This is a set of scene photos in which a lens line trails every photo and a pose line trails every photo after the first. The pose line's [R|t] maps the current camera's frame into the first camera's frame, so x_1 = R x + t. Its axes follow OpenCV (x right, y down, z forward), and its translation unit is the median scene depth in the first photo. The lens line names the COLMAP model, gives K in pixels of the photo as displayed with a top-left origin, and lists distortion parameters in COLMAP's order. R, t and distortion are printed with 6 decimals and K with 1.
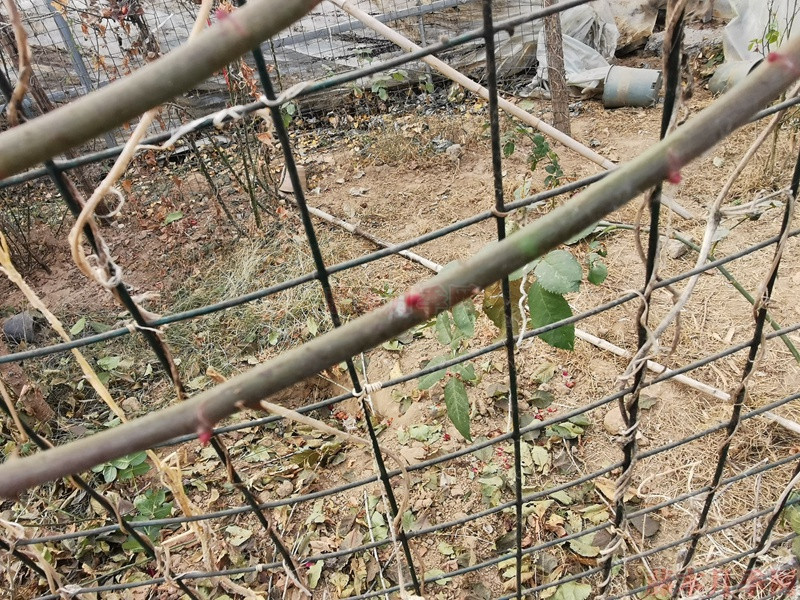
lens RADIAL K [[690.1, 0, 399.0], [0, 690.1, 299.1], [0, 0, 1]] dist [-0.035357, 0.002150]
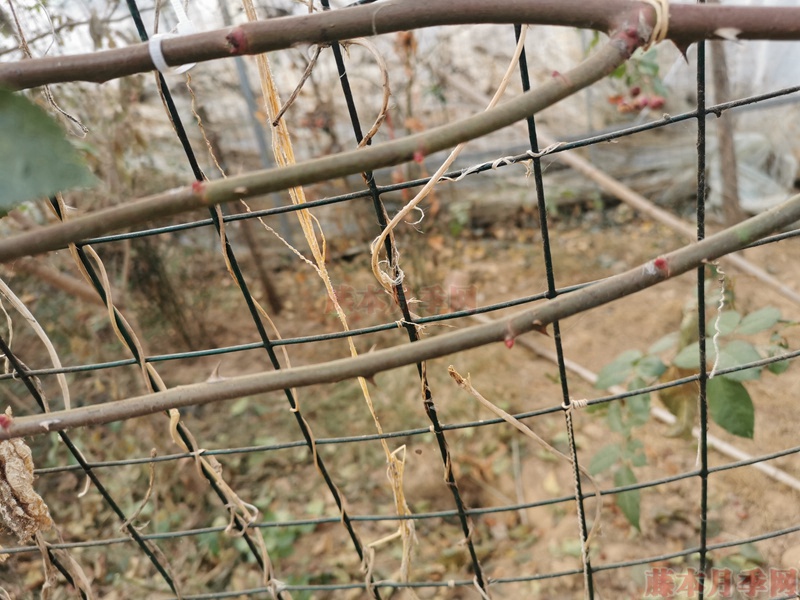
lens RADIAL K [[792.8, 0, 400.6], [0, 792.8, 300.3], [0, 0, 1]] dist [0.019961, 0.000000]
pose [[0.985812, 0.068847, -0.153083, -0.059944], [-0.100280, 0.972929, -0.208213, 0.112400], [0.134604, 0.220610, 0.966029, -0.159233]]
